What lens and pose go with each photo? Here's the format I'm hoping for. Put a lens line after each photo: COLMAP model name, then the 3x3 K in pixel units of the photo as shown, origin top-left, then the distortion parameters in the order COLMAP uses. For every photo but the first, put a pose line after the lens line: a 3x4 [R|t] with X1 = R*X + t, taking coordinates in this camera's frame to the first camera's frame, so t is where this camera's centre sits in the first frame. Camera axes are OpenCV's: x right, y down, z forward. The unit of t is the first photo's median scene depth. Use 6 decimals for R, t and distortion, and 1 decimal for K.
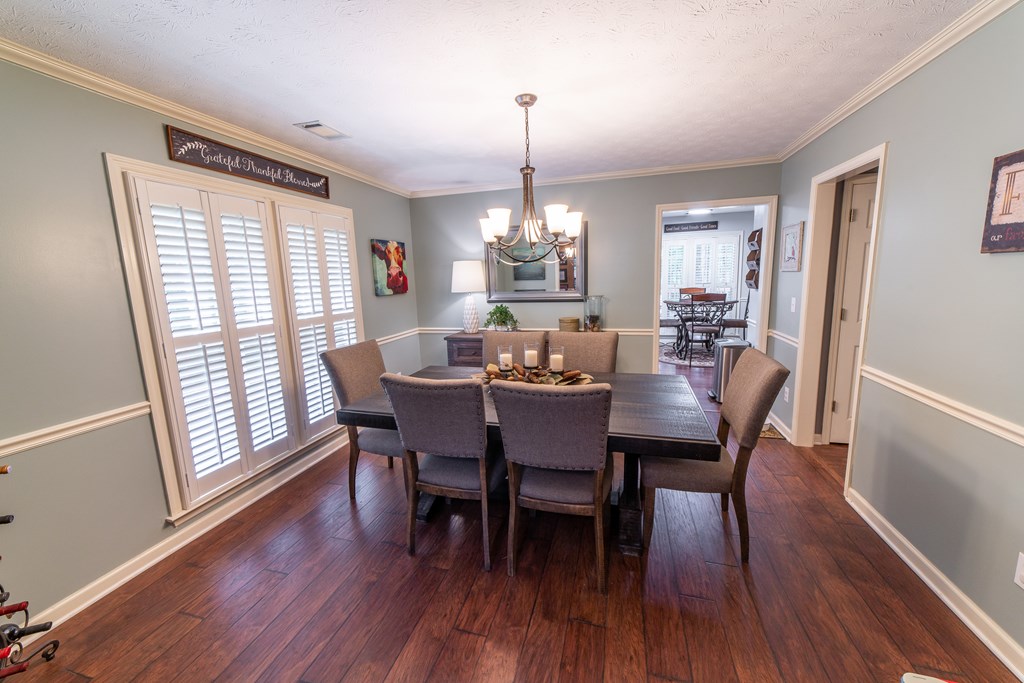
lens RADIAL K [[384.0, 0, 514.2], [0, 384.0, 335.2], [0, 0, 1]] dist [0.000685, 0.000343]
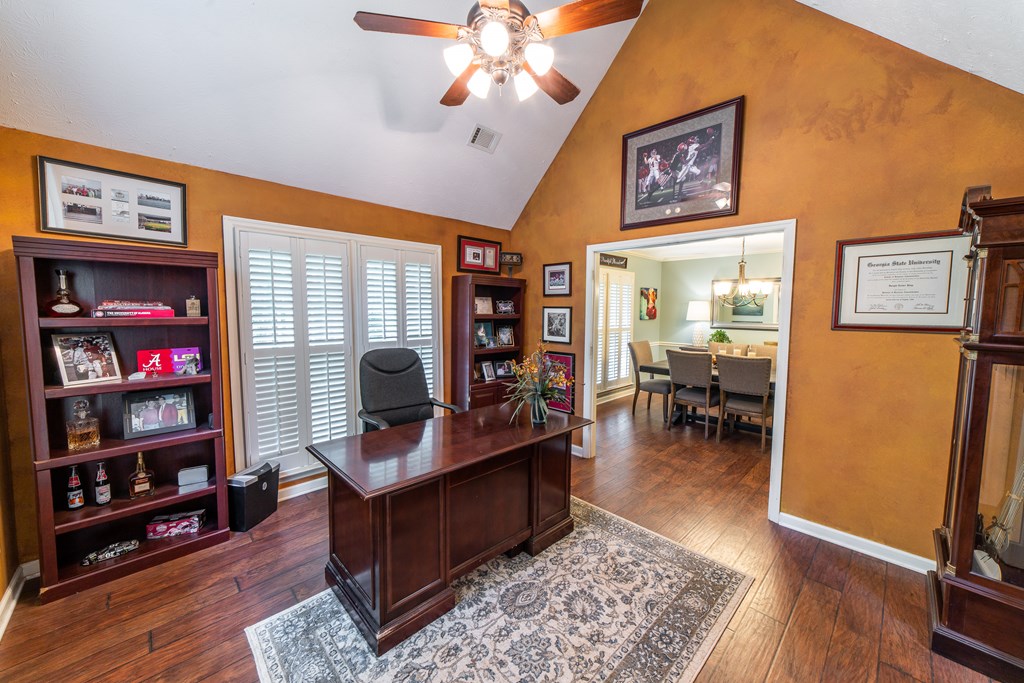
lens RADIAL K [[384.0, 0, 514.2], [0, 384.0, 335.2], [0, 0, 1]] dist [0.000685, 0.000343]
pose [[0.866981, 0.075728, -0.492553, 0.015229], [-0.113641, 0.992388, -0.047452, 0.183097], [0.485211, 0.097114, 0.868988, -1.247393]]
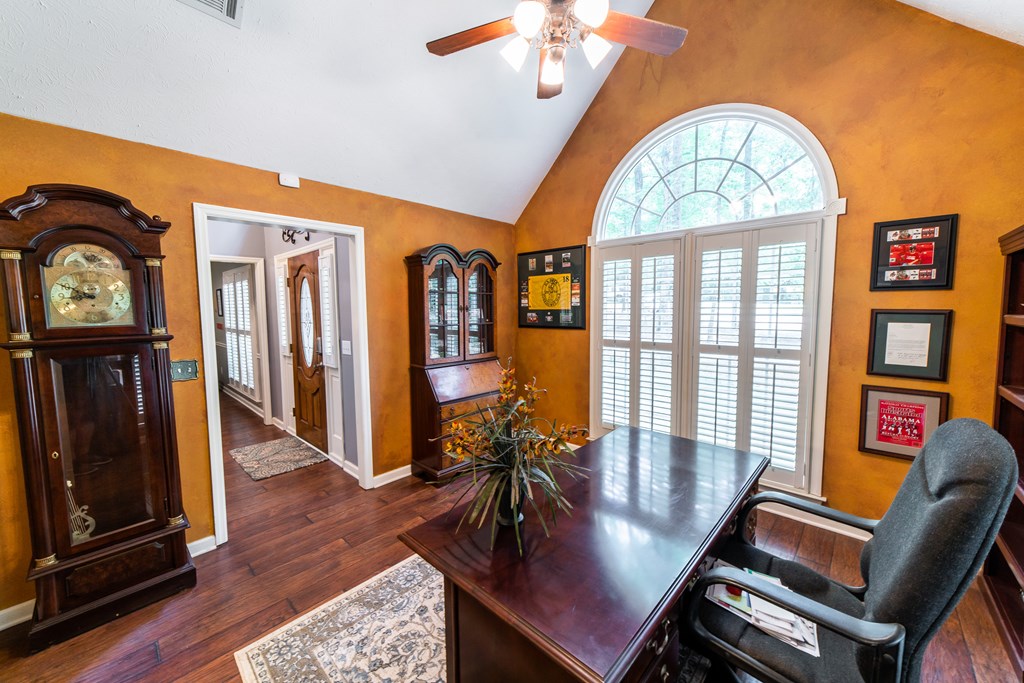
lens RADIAL K [[384.0, 0, 514.2], [0, 384.0, 335.2], [0, 0, 1]] dist [0.000685, 0.000343]
pose [[-0.887249, 0.008484, 0.461212, -0.649808], [0.109755, 0.975000, 0.193205, 0.004724], [-0.448043, 0.222041, -0.866000, 0.064991]]
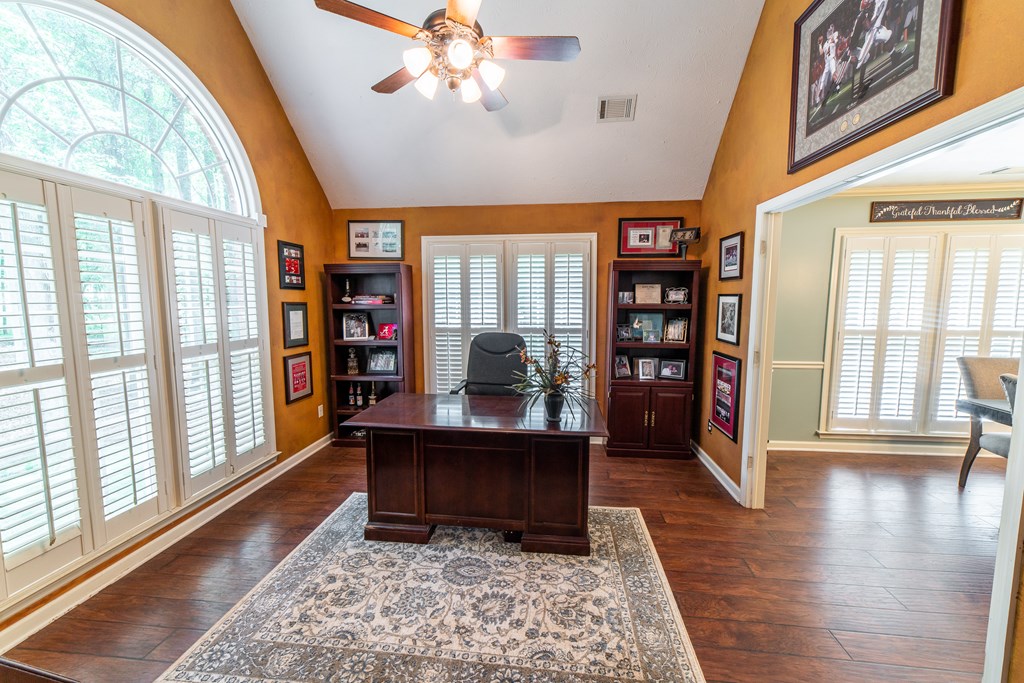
lens RADIAL K [[396.8, 0, 513.8], [0, 396.8, 335.6], [0, 0, 1]] dist [-0.000411, 0.000363]
pose [[0.168698, 0.130452, -0.976997, 0.487013], [-0.155718, 0.982283, 0.104270, 0.068279], [0.973290, 0.134545, 0.186023, -0.627402]]
